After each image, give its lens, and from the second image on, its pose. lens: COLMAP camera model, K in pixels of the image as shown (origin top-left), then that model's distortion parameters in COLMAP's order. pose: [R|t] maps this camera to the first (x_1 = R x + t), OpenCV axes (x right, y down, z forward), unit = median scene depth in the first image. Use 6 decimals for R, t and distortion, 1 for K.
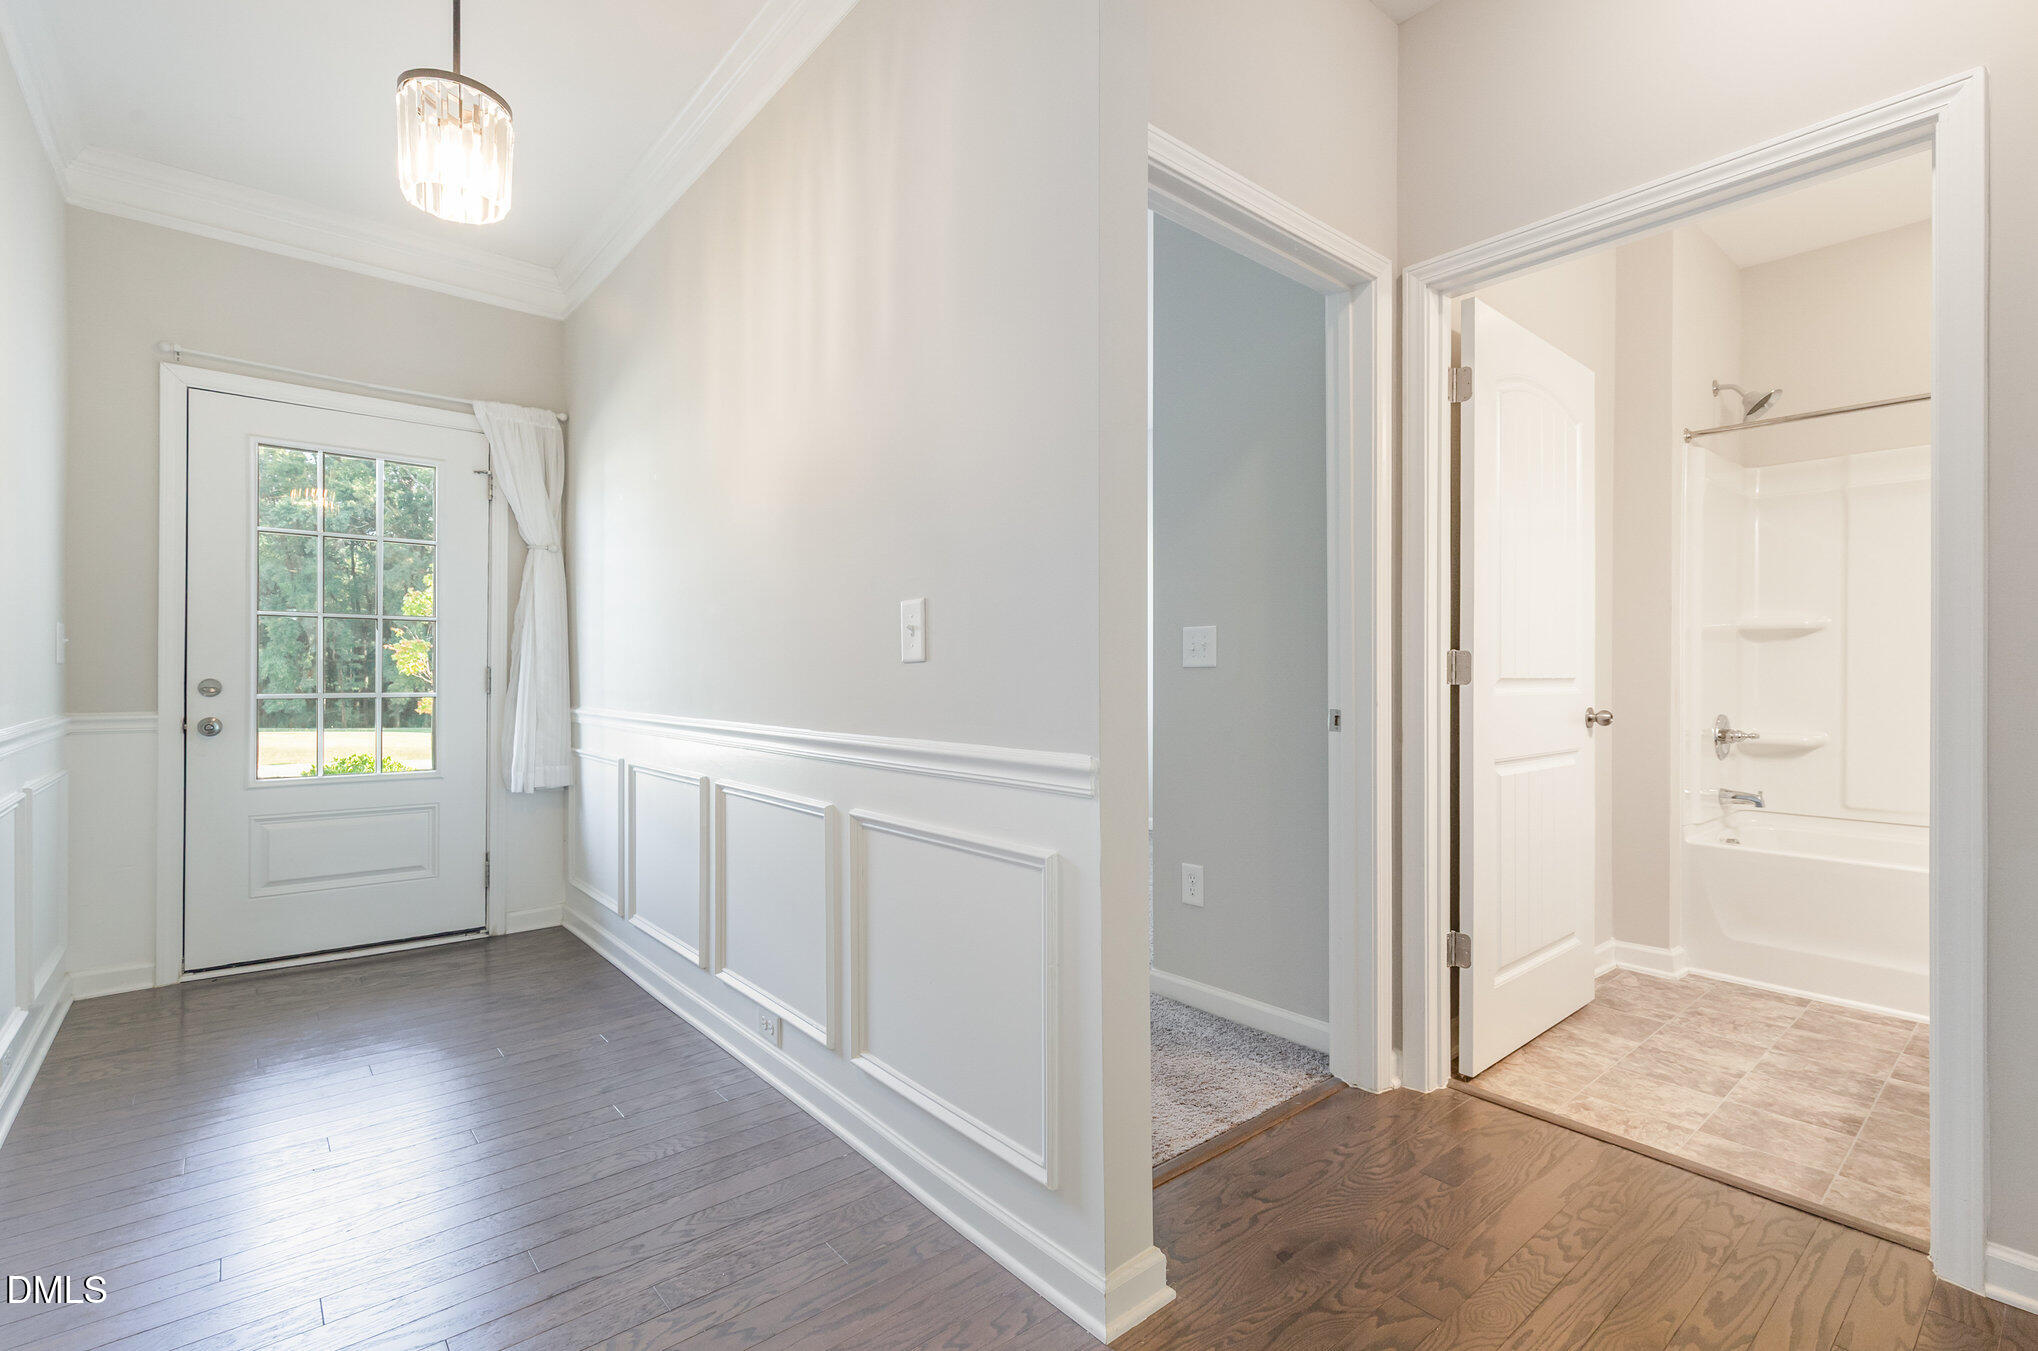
lens RADIAL K [[929.1, 0, 1017.5], [0, 929.1, 671.0], [0, 0, 1]] dist [0.004835, 0.000502]
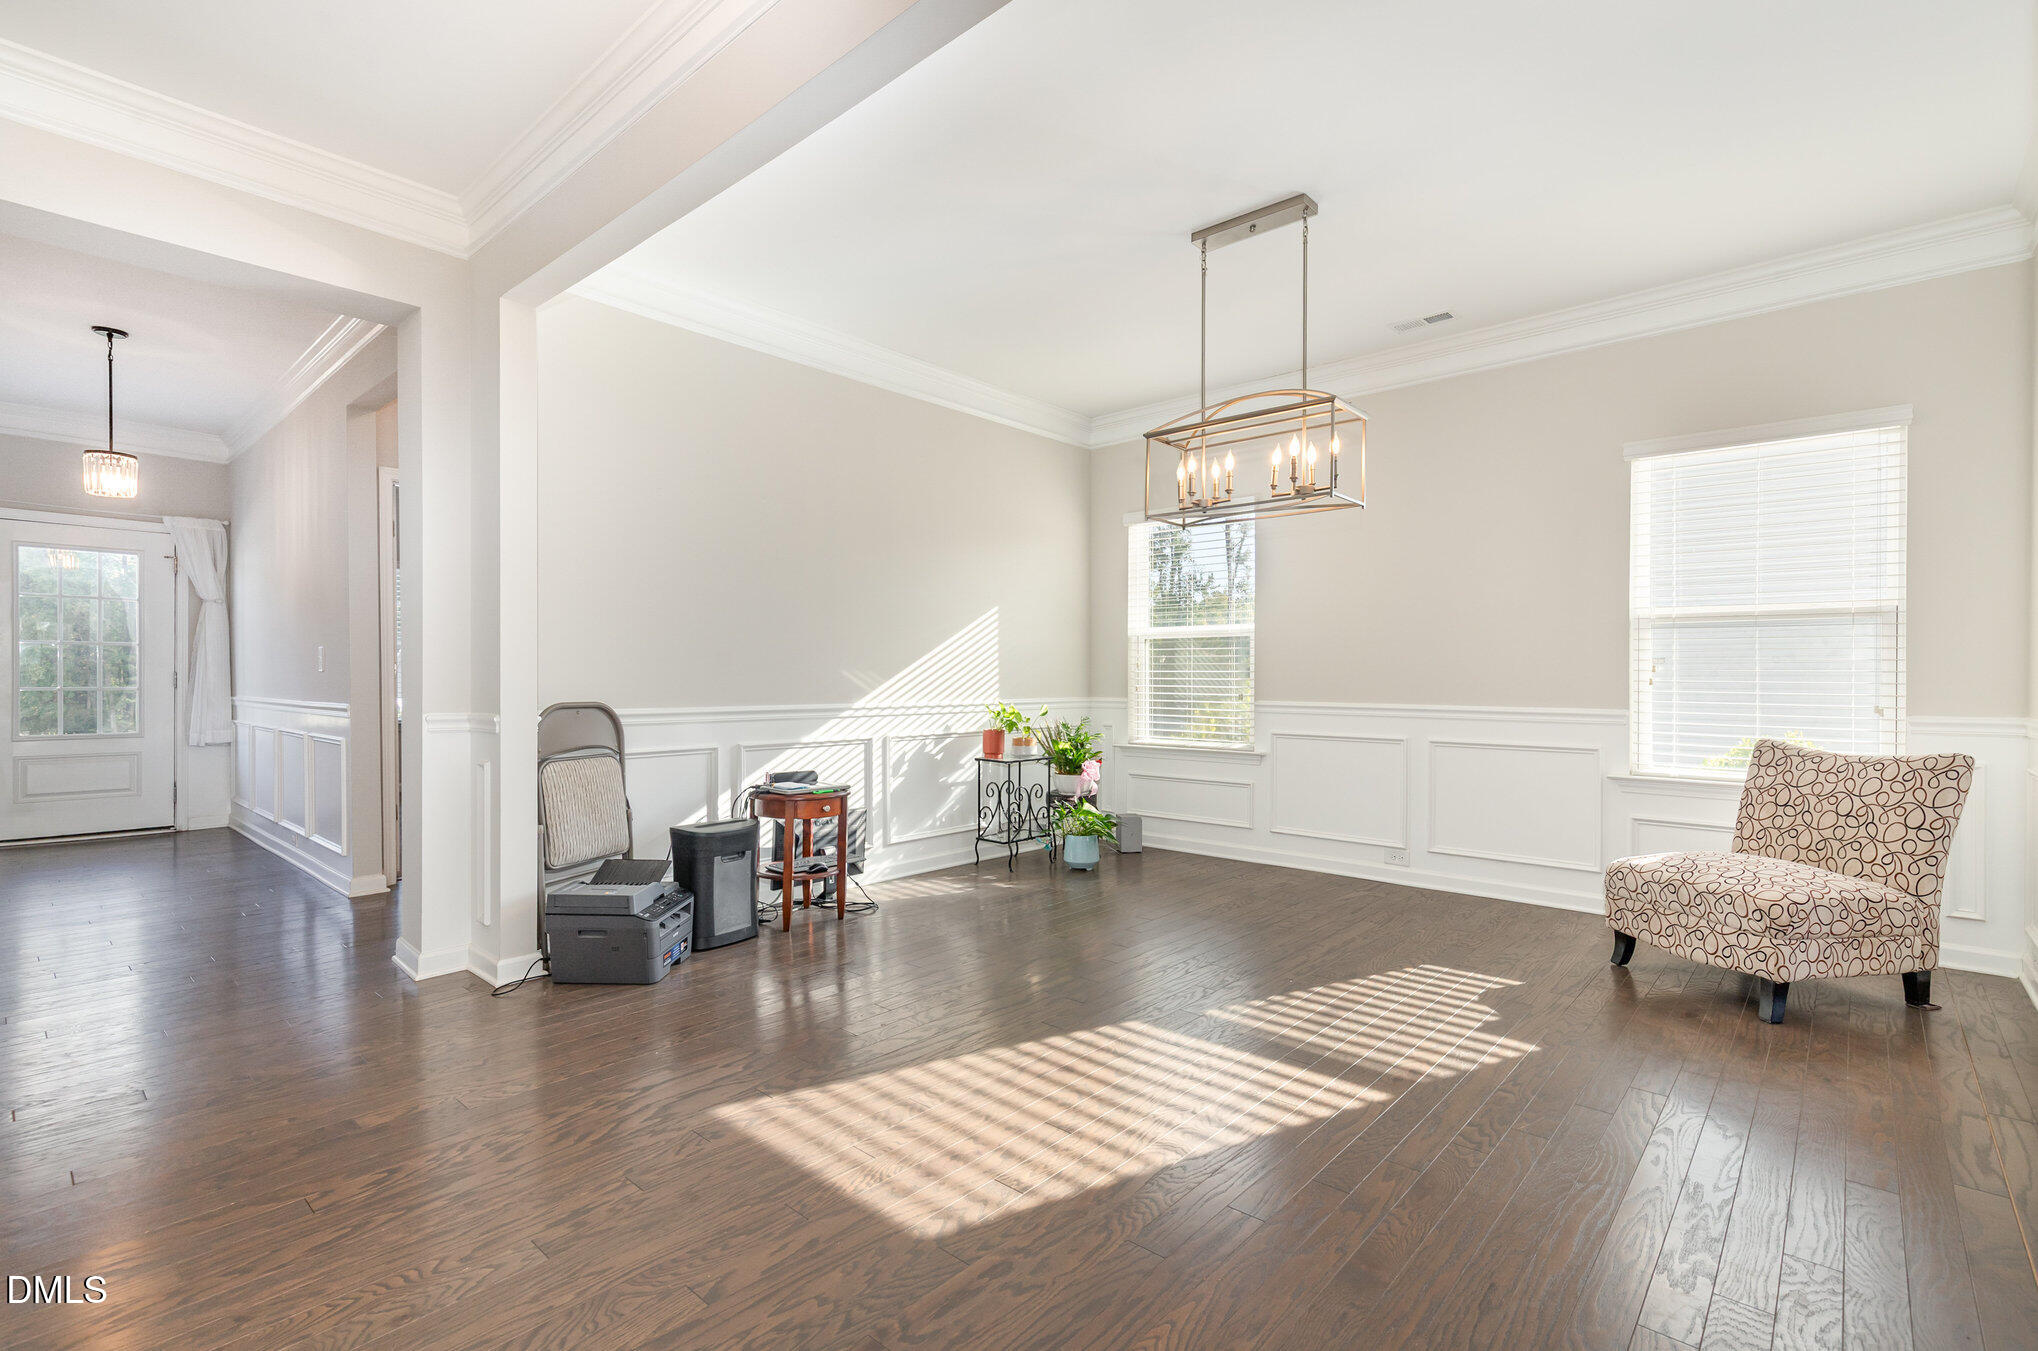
lens RADIAL K [[929.1, 0, 1020.9], [0, 929.1, 693.8], [0, 0, 1]] dist [0.004835, 0.000502]
pose [[0.989310, 0.002724, 0.145800, 0.682514], [-0.003397, 0.999985, 0.004369, 0.022708], [-0.145786, -0.004818, 0.989304, -0.874255]]
